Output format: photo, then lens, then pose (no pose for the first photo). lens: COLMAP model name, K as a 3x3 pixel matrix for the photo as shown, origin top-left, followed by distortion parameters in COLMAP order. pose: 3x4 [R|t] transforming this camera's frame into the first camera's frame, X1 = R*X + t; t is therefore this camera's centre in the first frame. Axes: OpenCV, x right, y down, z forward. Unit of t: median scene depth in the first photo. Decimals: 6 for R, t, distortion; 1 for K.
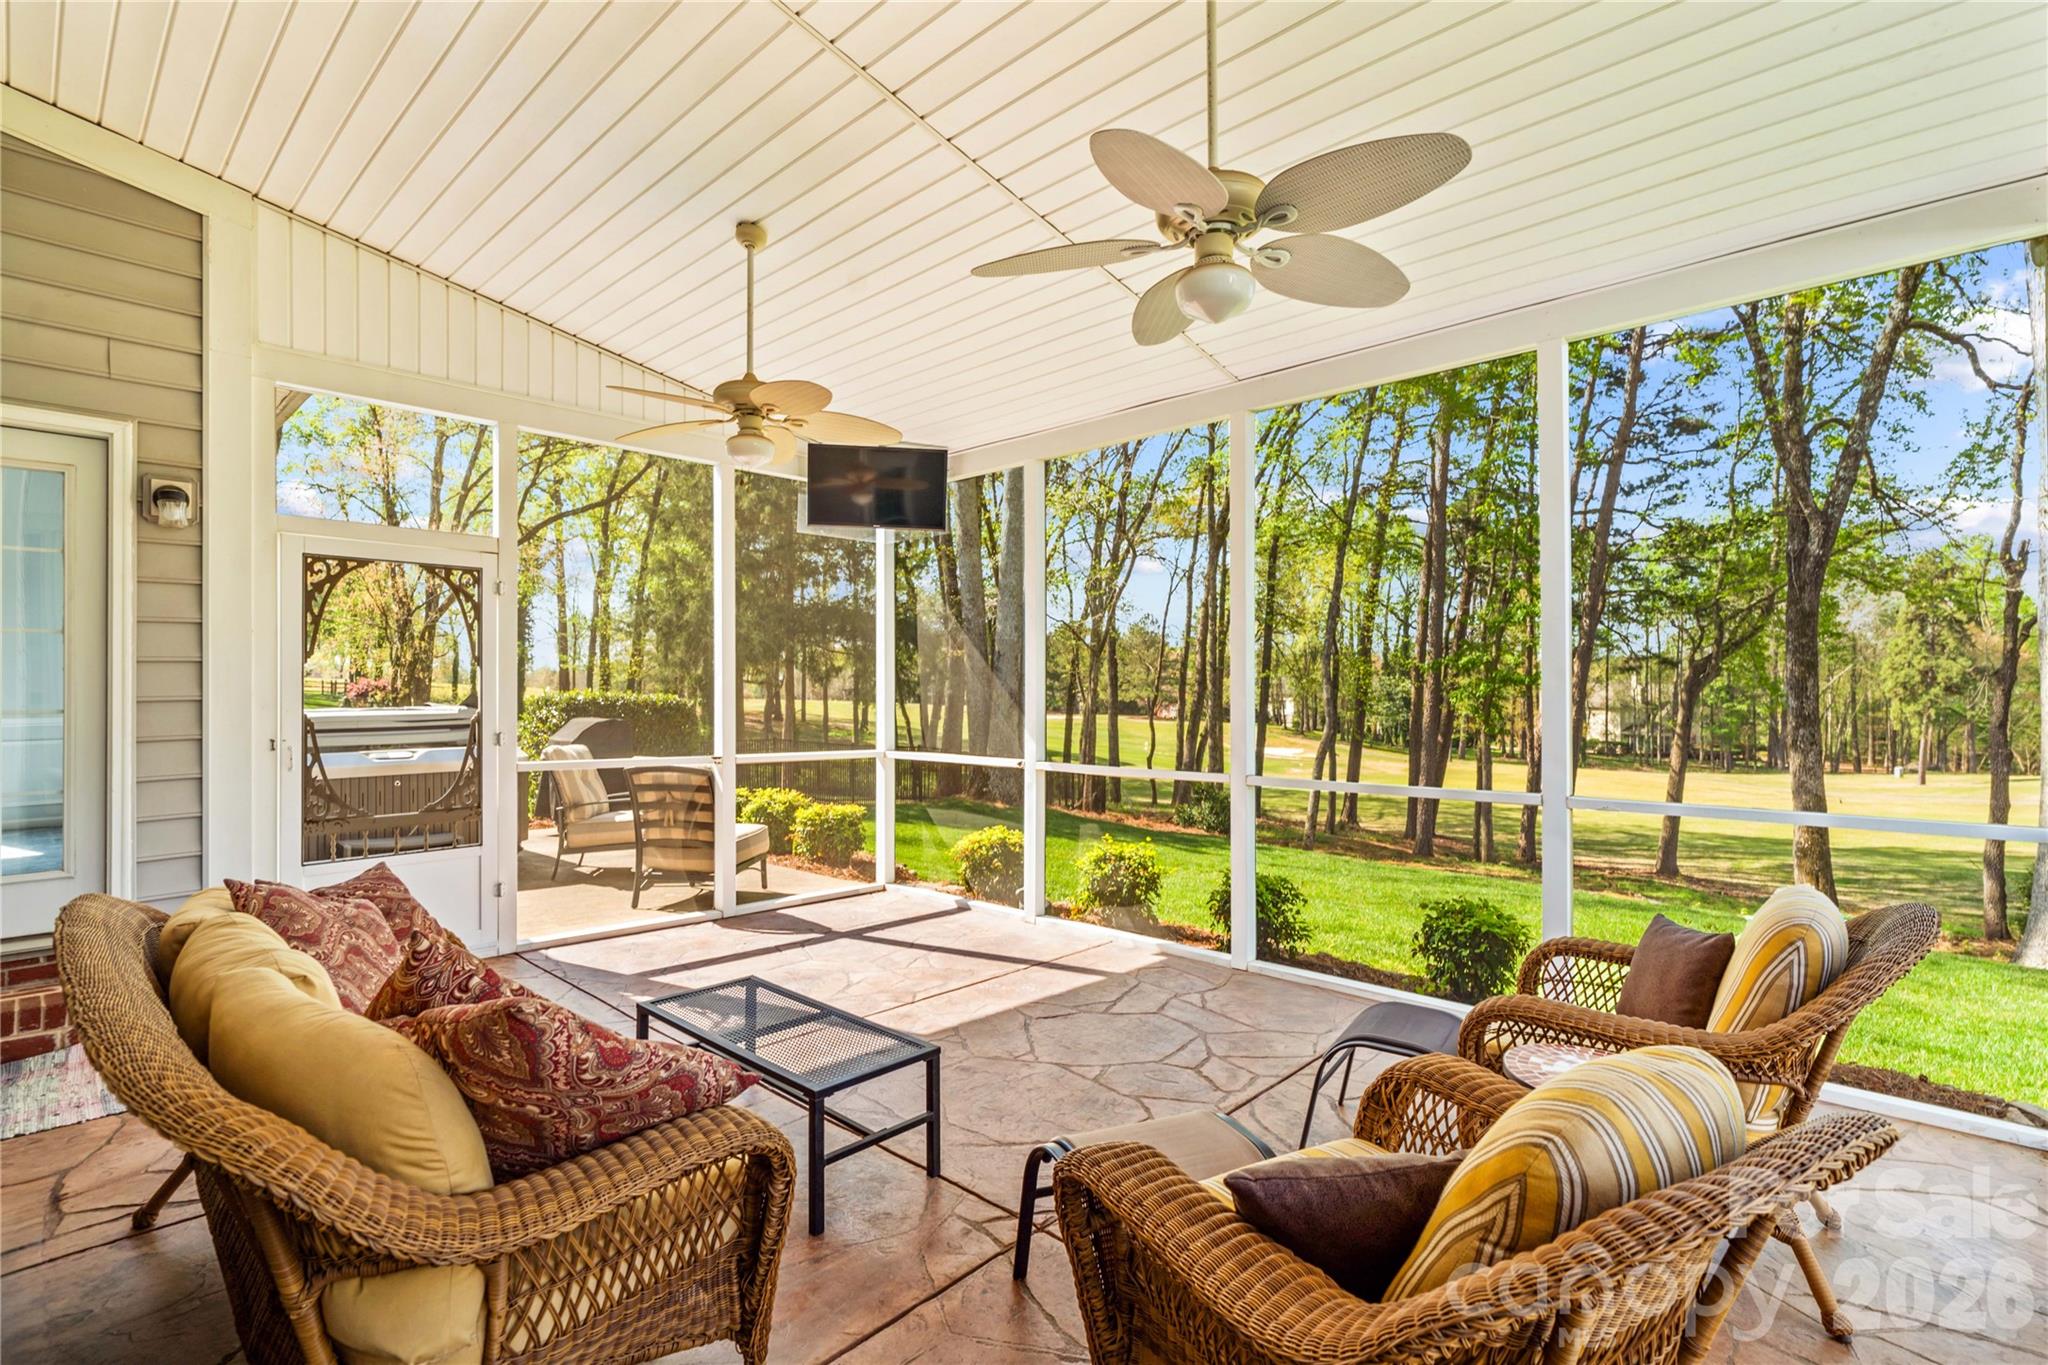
lens RADIAL K [[950.2, 0, 1024.0], [0, 950.2, 682.5], [0, 0, 1]] dist [-0.002299, 0.000712]
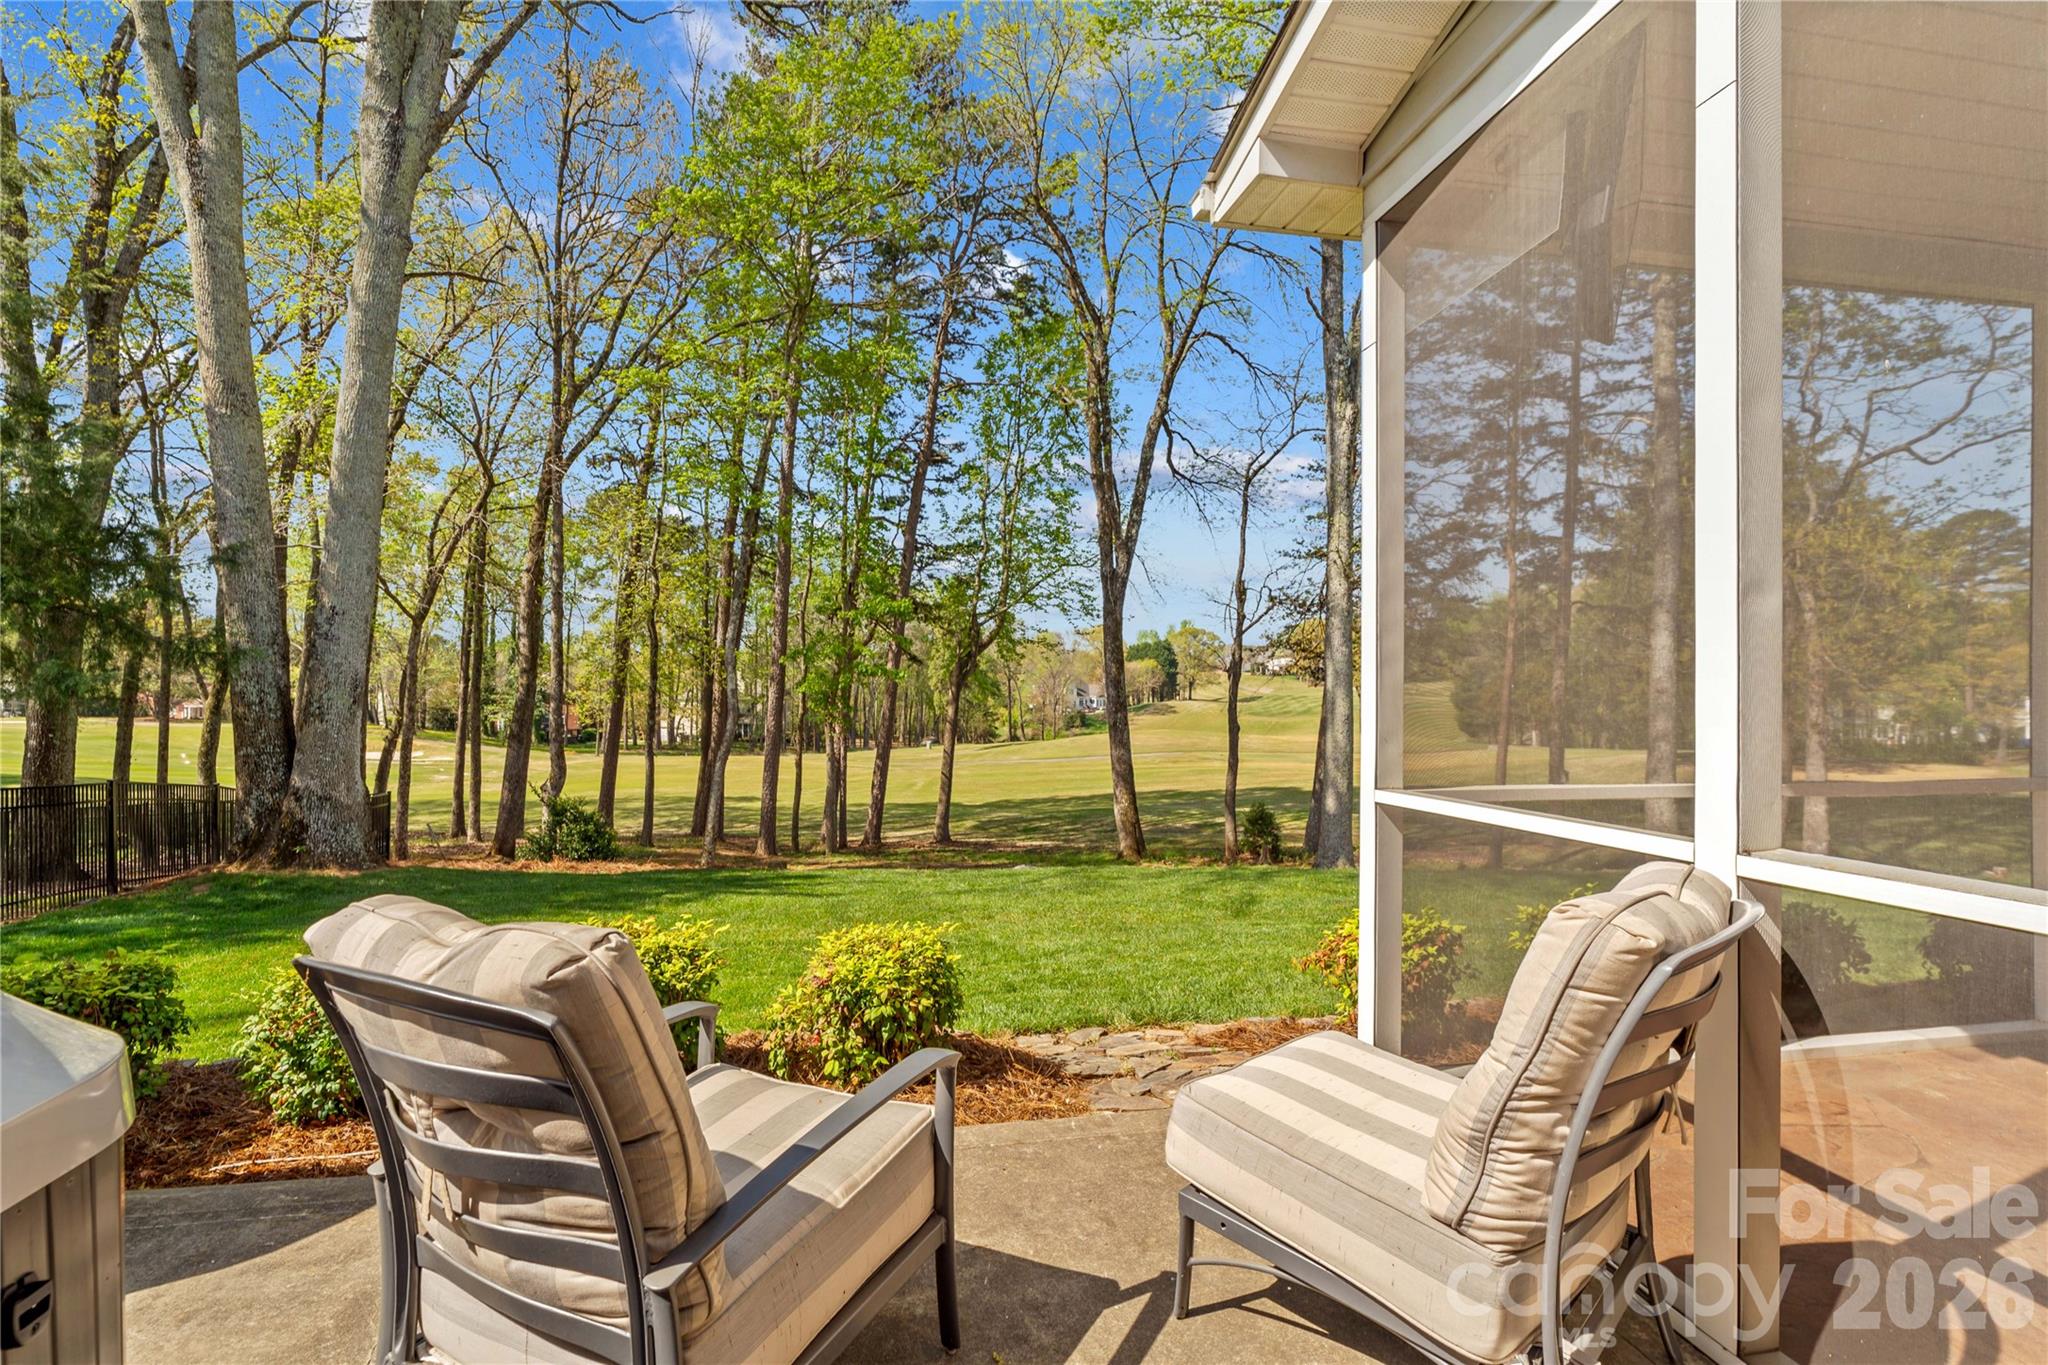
lens RADIAL K [[926.1, 0, 1029.6], [0, 926.1, 687.9], [0, 0, 1]] dist [-0.004122, 0.000066]
pose [[0.590968, 0.002340, 0.806692, -0.142001], [-0.012119, 0.999909, 0.005977, 0.005216], [-0.806604, -0.013309, 0.590942, 0.204128]]
